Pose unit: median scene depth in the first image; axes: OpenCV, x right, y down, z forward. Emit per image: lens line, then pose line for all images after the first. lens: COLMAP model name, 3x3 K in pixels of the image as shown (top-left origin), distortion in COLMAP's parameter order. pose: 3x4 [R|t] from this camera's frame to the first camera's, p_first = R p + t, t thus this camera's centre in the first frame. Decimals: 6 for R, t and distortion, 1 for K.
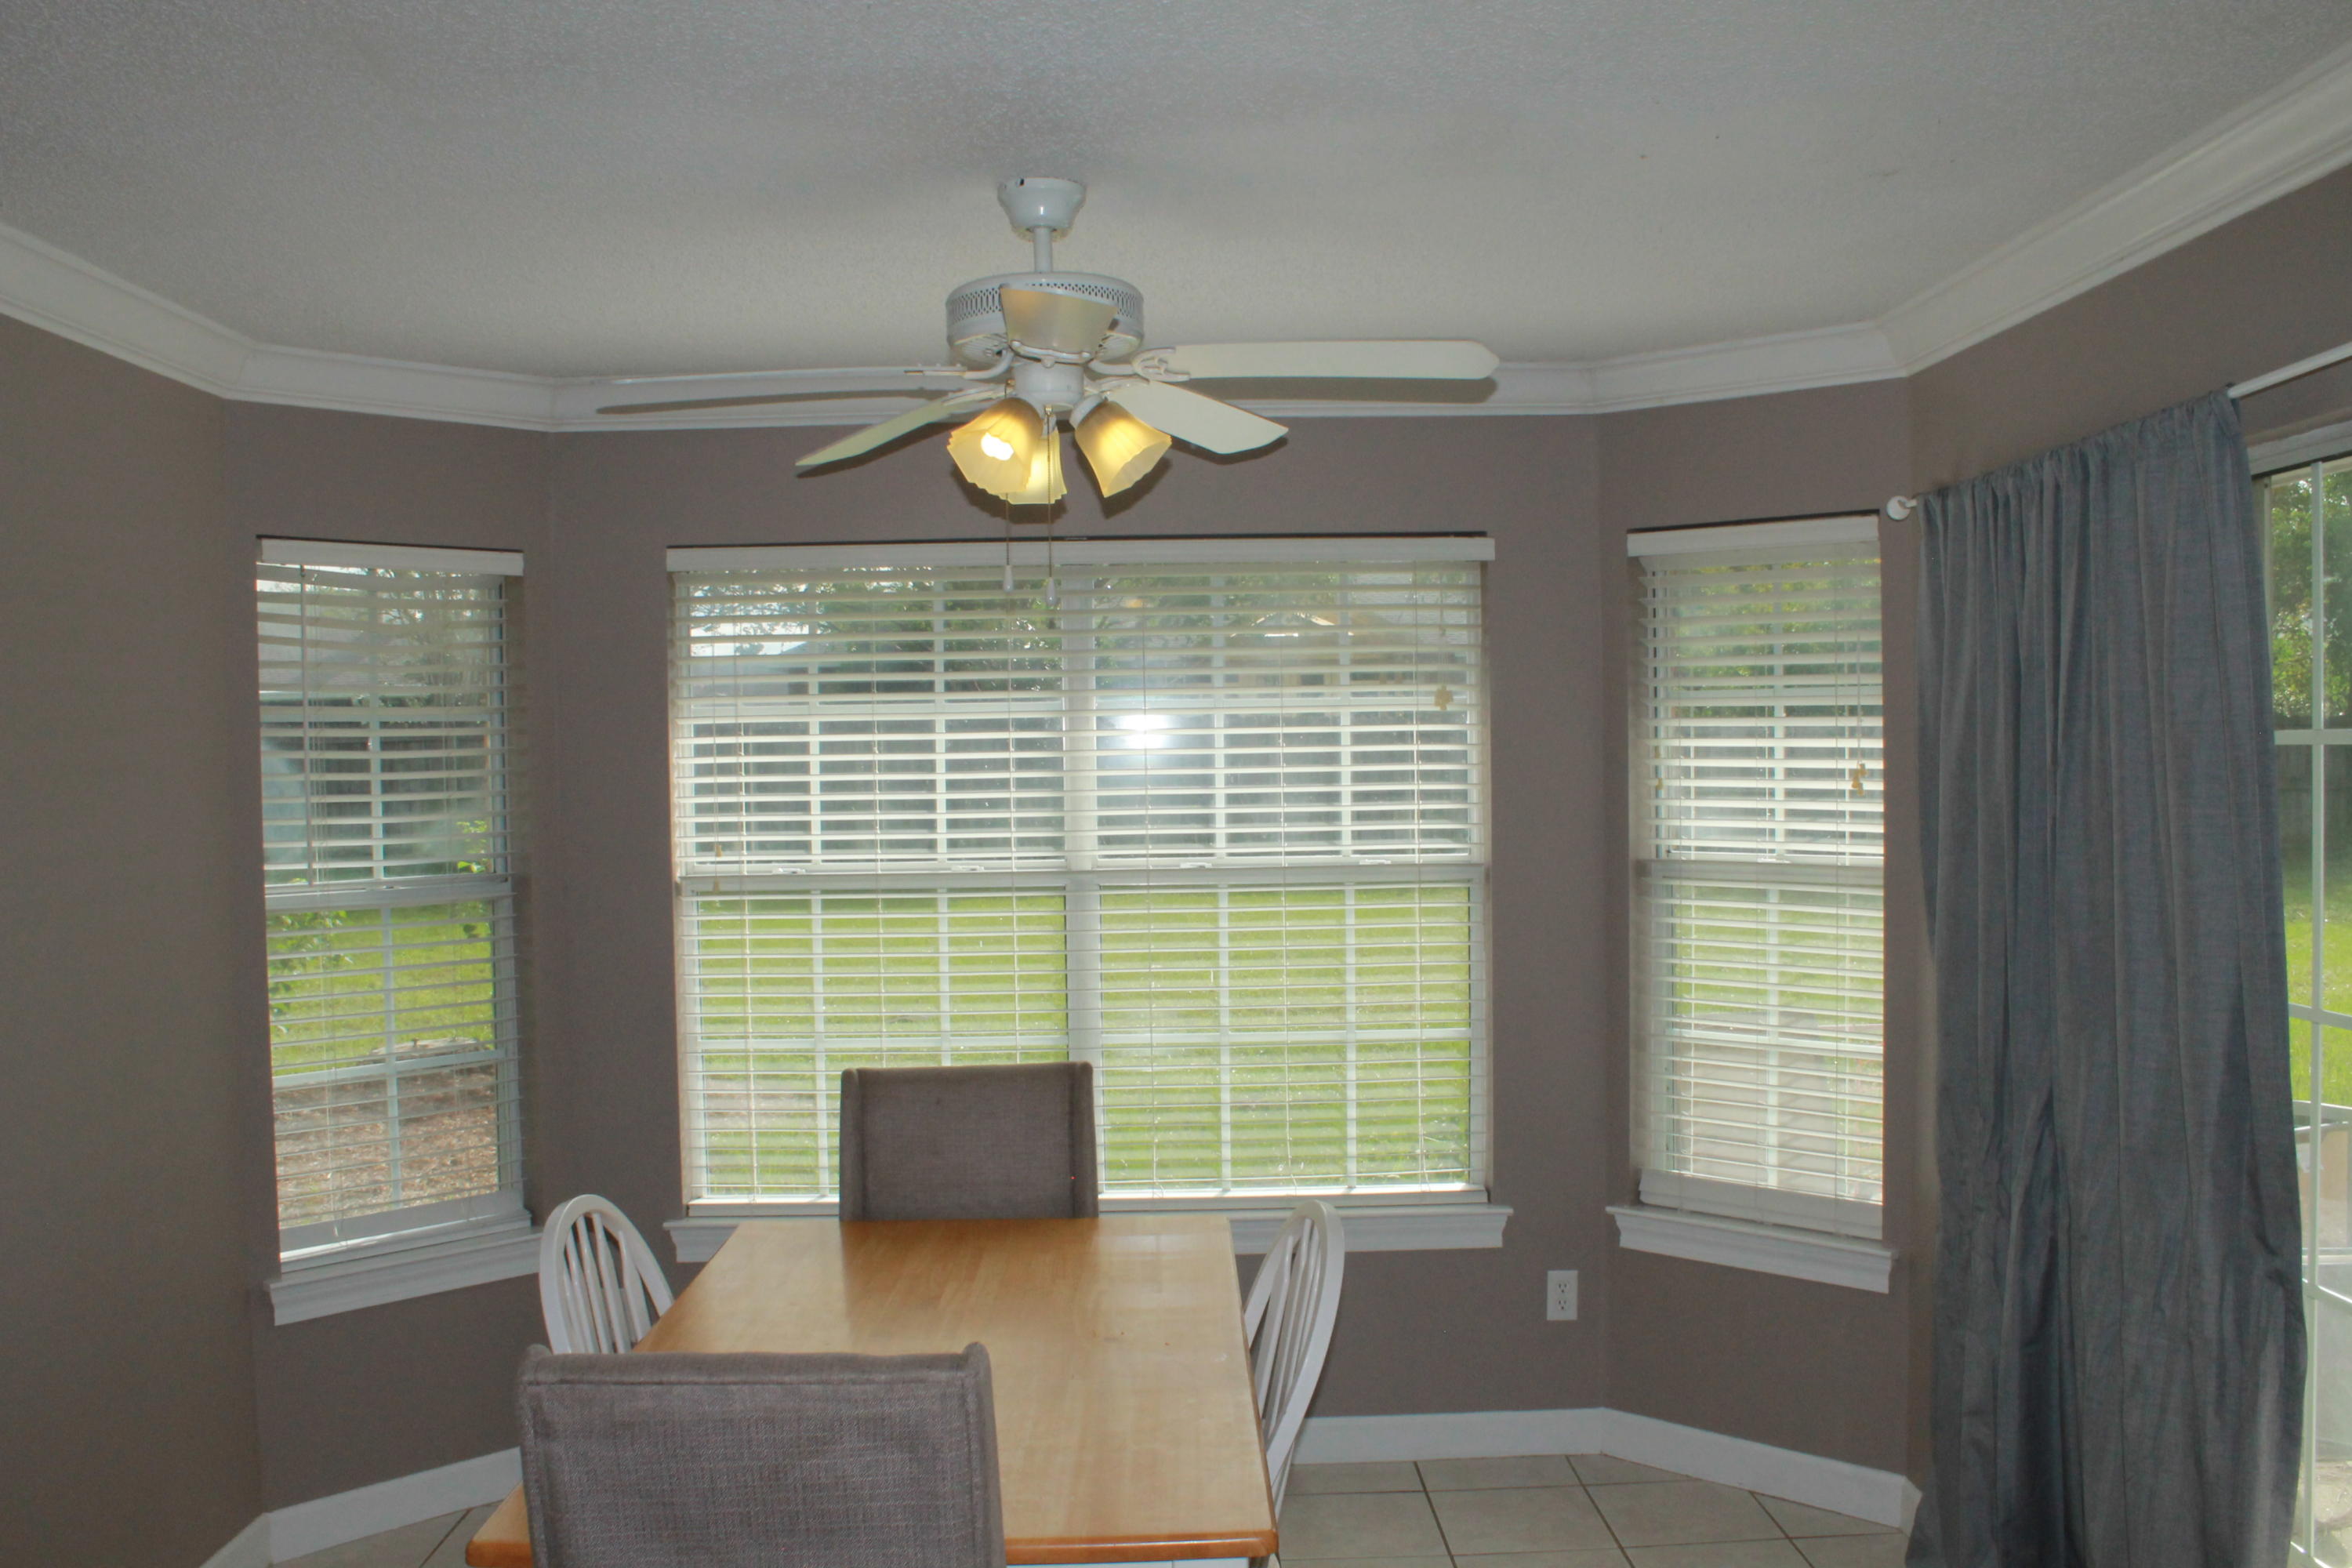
lens RADIAL K [[1965.5, 0, 1179.1], [0, 1965.5, 796.8], [0, 0, 1]] dist [-0.180890, 0.163647]
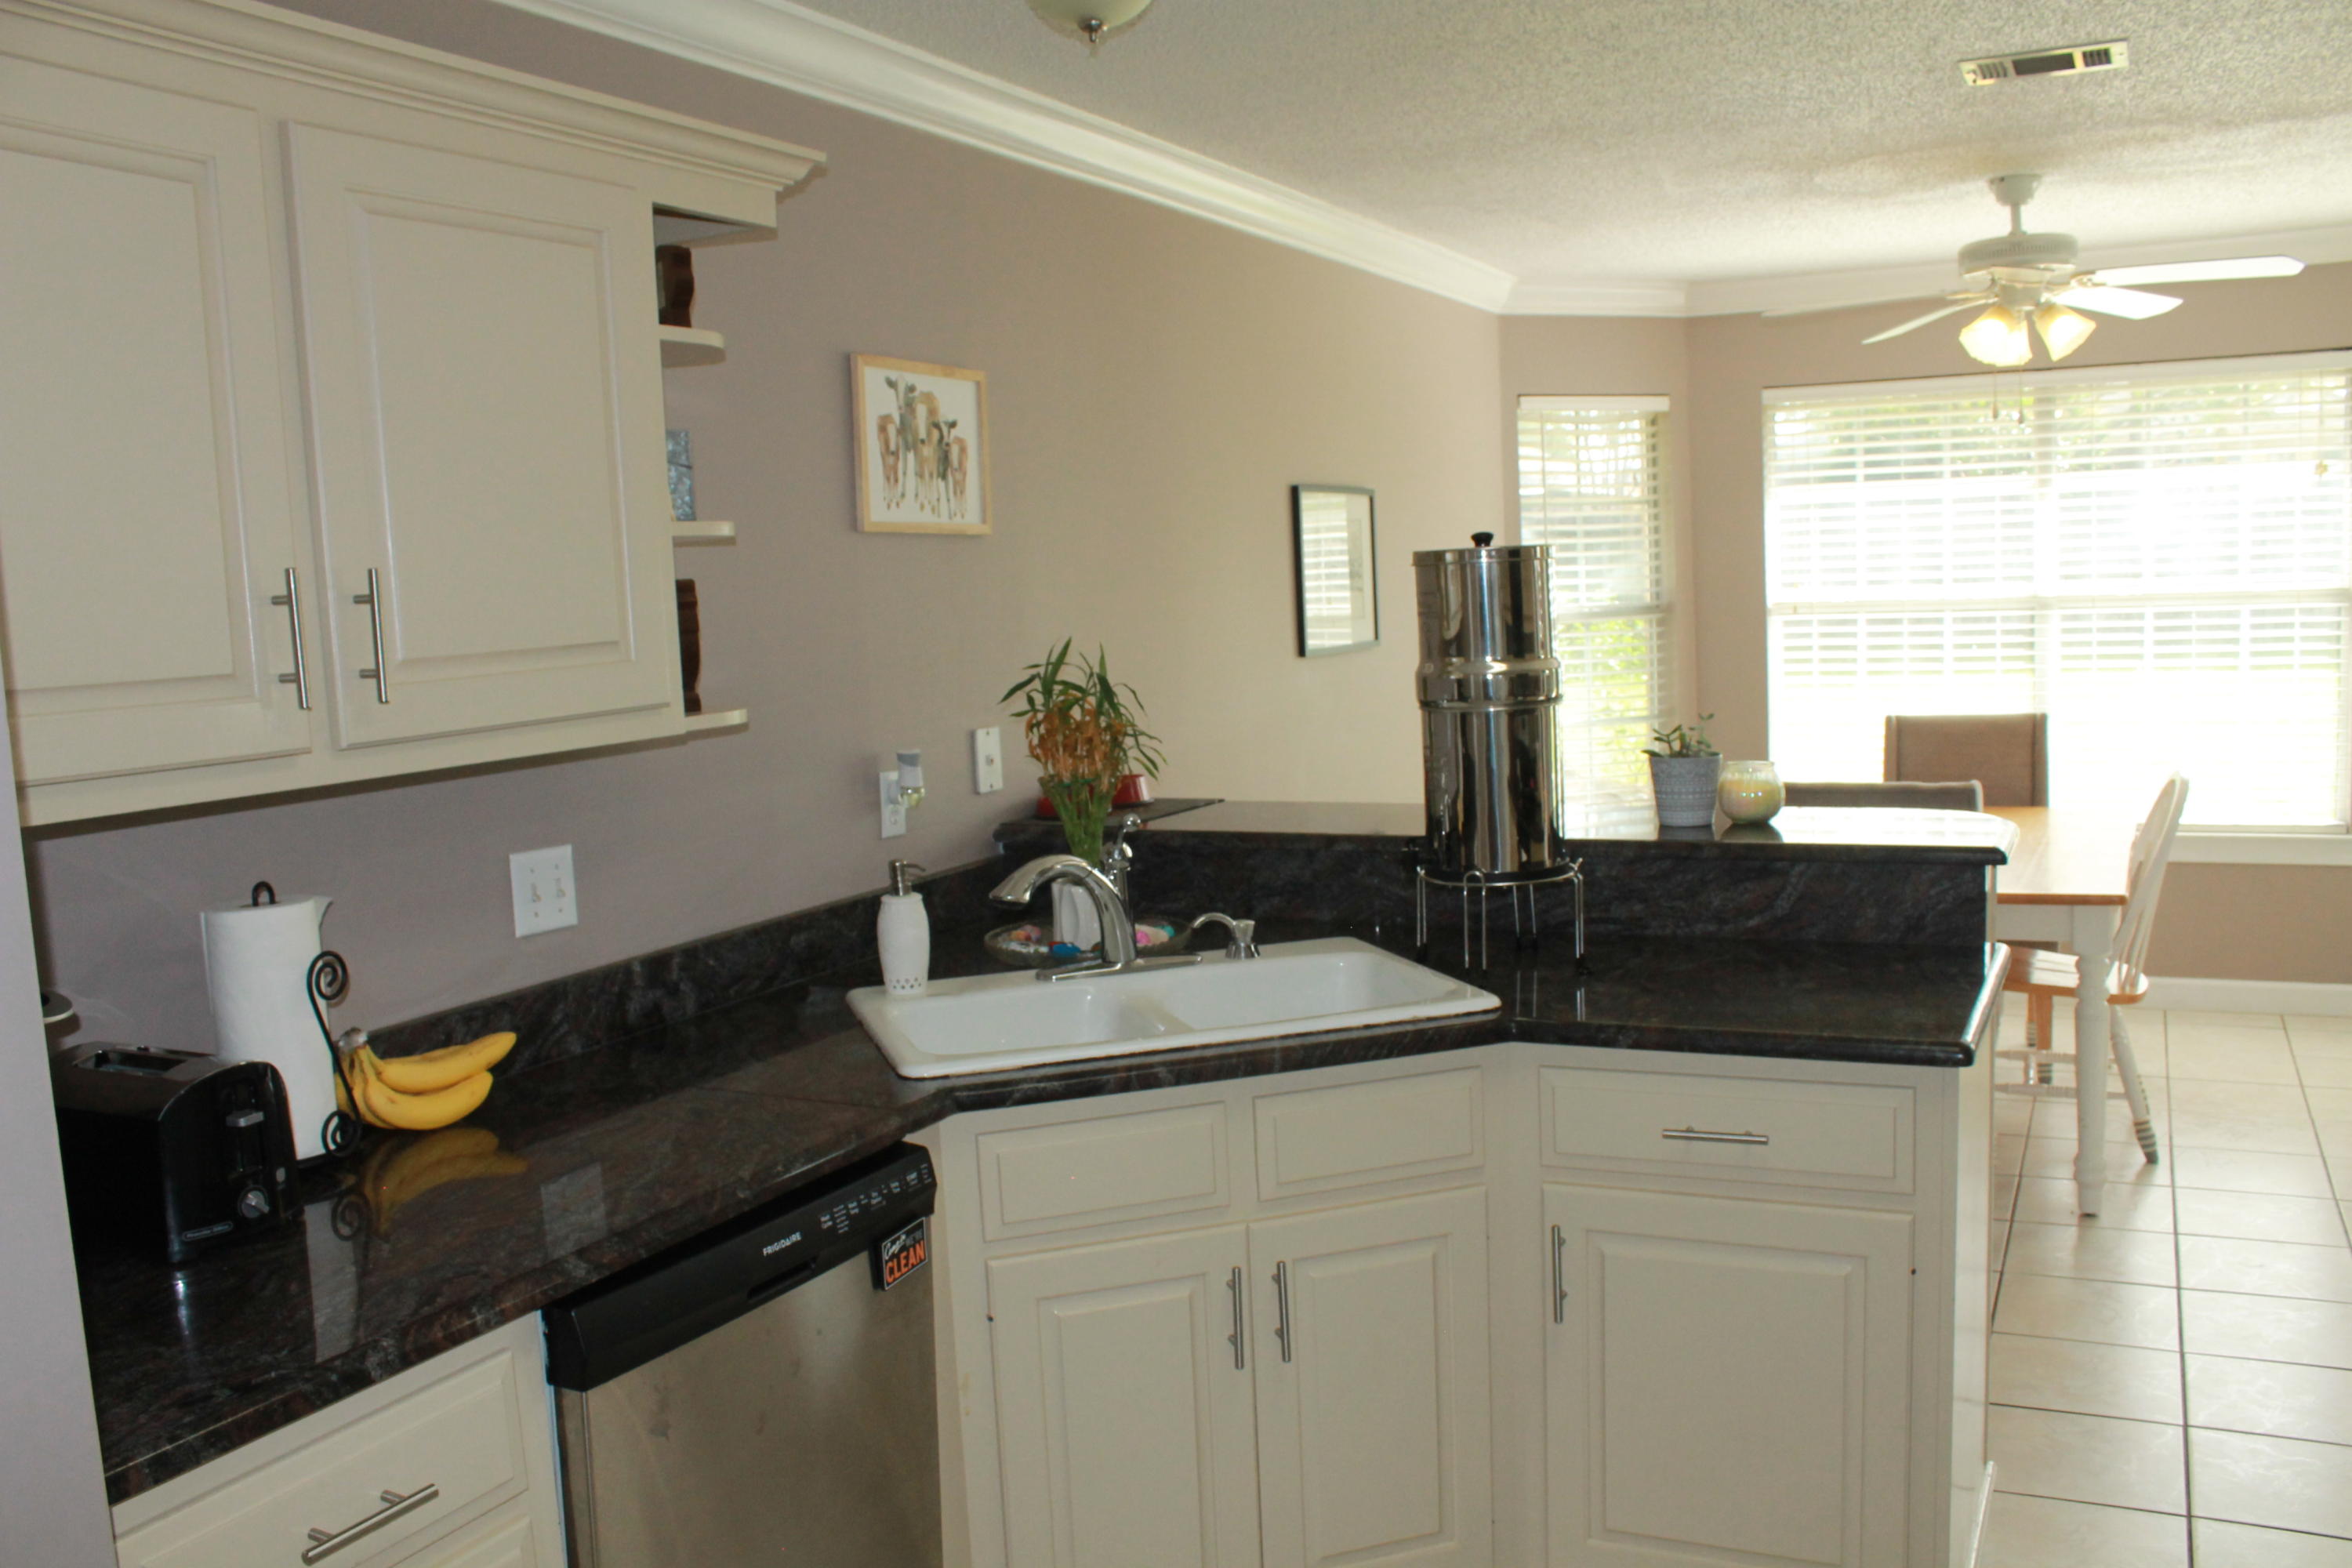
lens RADIAL K [[1965.5, 0, 1179.1], [0, 1965.5, 796.8], [0, 0, 1]] dist [-0.180890, 0.163647]
pose [[0.884022, 0.027682, -0.466624, 0.048072], [0.021535, 0.994773, 0.099812, 0.032005], [0.466949, -0.098285, 0.878805, -0.597394]]
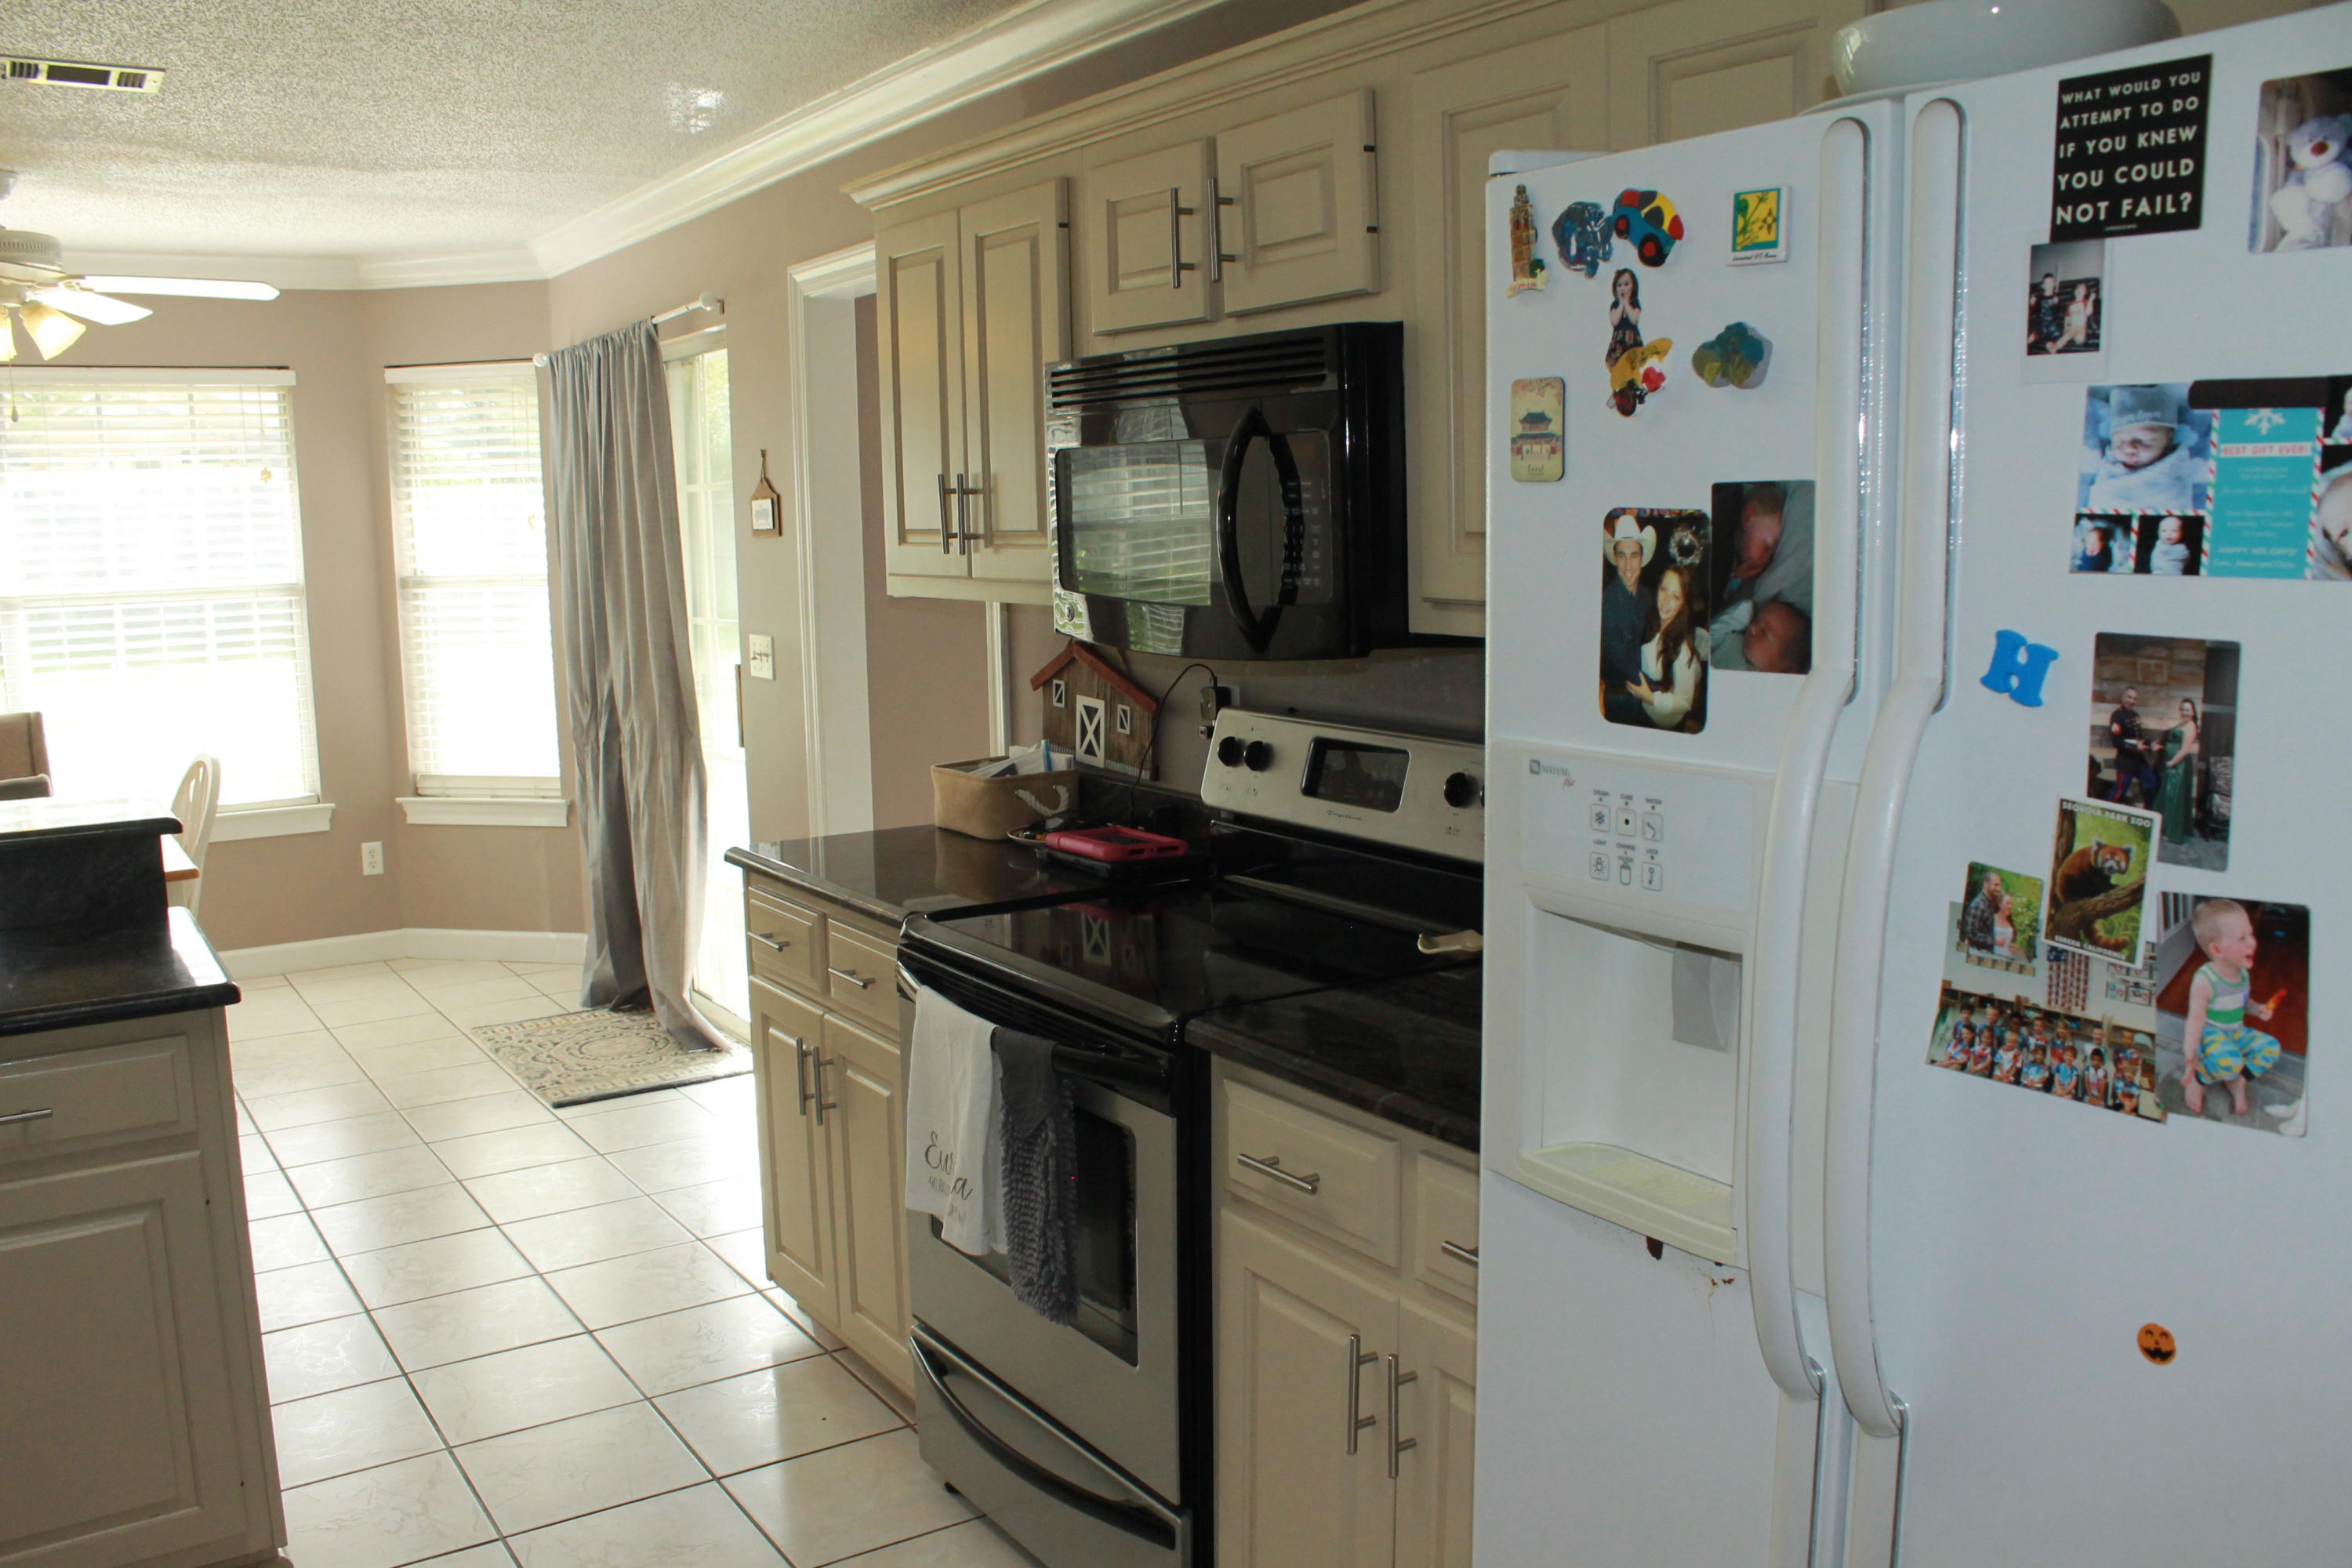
lens RADIAL K [[1965.5, 0, 1179.1], [0, 1965.5, 796.8], [0, 0, 1]] dist [-0.180890, 0.163647]
pose [[0.847805, -0.079060, 0.524381, -0.058651], [0.018341, 0.992605, 0.120000, 0.035893], [-0.529990, -0.092119, 0.842985, -0.677988]]
